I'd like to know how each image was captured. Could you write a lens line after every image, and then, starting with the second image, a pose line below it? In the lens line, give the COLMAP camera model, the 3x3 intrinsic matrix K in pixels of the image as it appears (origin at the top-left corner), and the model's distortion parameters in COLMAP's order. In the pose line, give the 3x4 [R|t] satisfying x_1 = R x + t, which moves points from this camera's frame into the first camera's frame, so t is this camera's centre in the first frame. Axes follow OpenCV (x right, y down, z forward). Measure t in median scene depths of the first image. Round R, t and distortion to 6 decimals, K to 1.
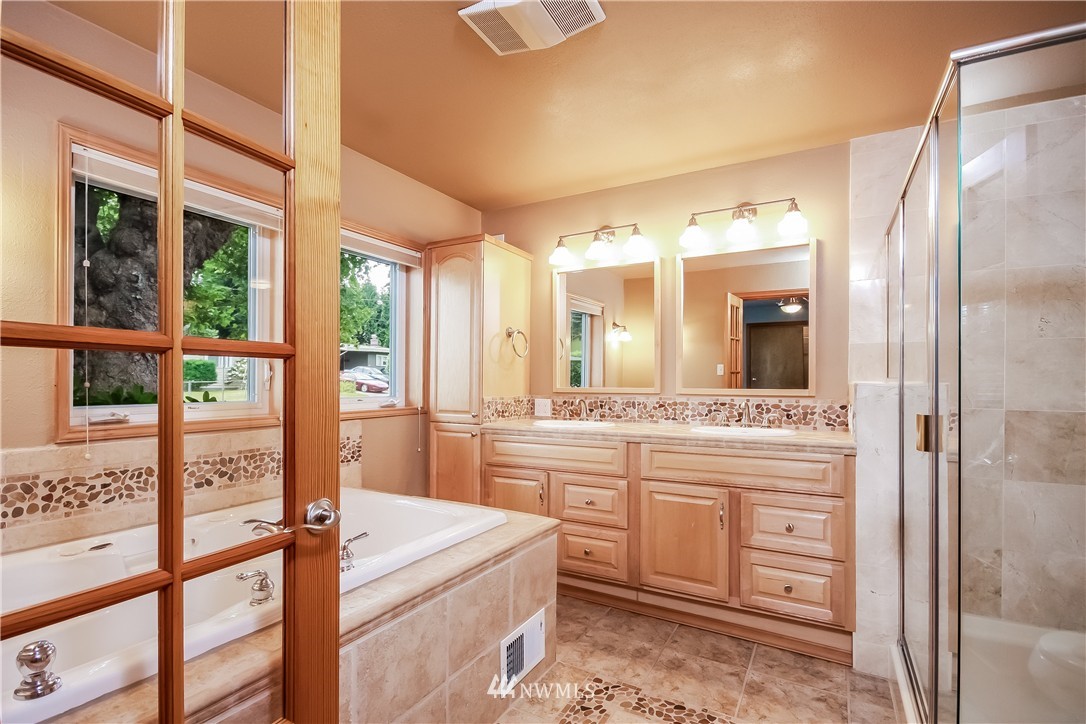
lens RADIAL K [[507.6, 0, 542.5], [0, 507.6, 369.9], [0, 0, 1]] dist [0.010103, -0.000583]
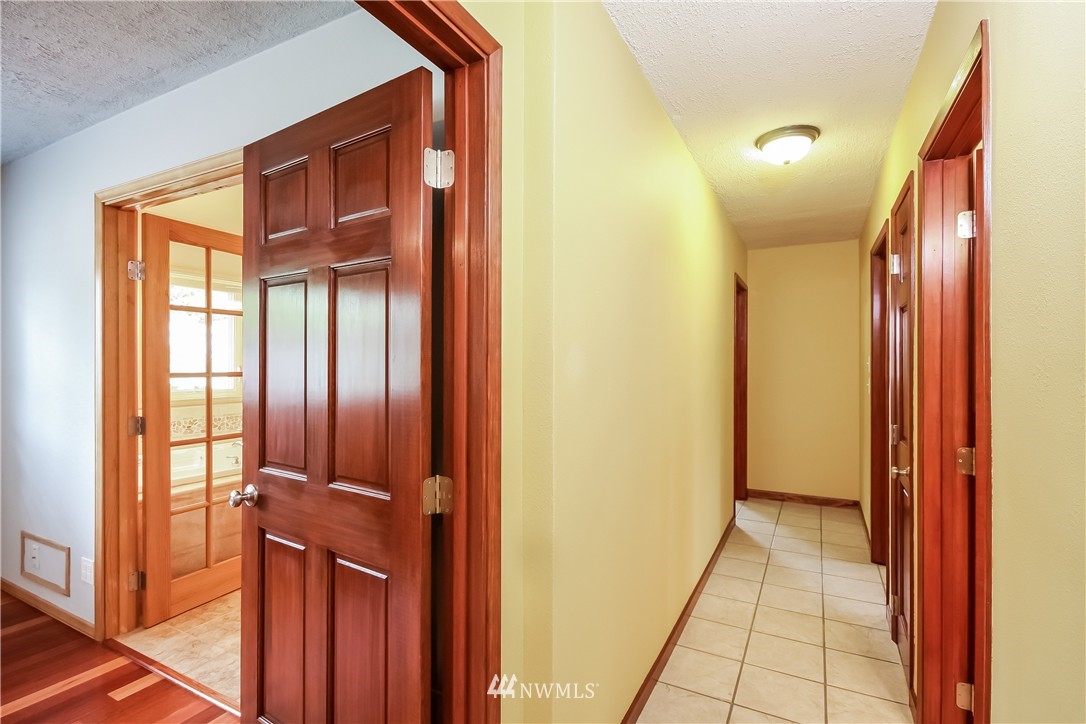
lens RADIAL K [[520.2, 0, 543.0], [0, 520.2, 362.0], [0, 0, 1]] dist [-0.002597, -0.001230]
pose [[0.999570, -0.005432, 0.028807, 0.532482], [0.004917, 0.999827, 0.017912, -0.060649], [-0.028899, -0.017763, 0.999424, -0.955934]]
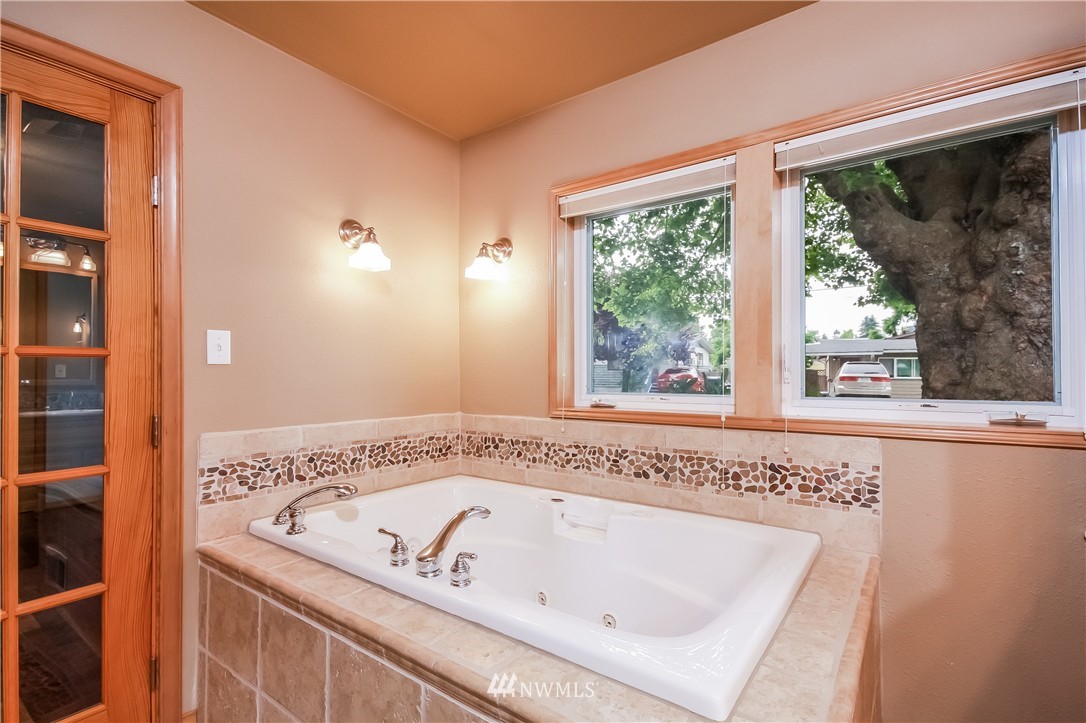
lens RADIAL K [[507.6, 0, 542.5], [0, 507.6, 369.4], [0, 0, 1]] dist [0.010103, -0.000583]
pose [[-0.122631, -0.012632, -0.992372, 0.352036], [0.023420, 0.999604, -0.015618, 0.027182], [0.992176, -0.025157, -0.122286, 0.931297]]
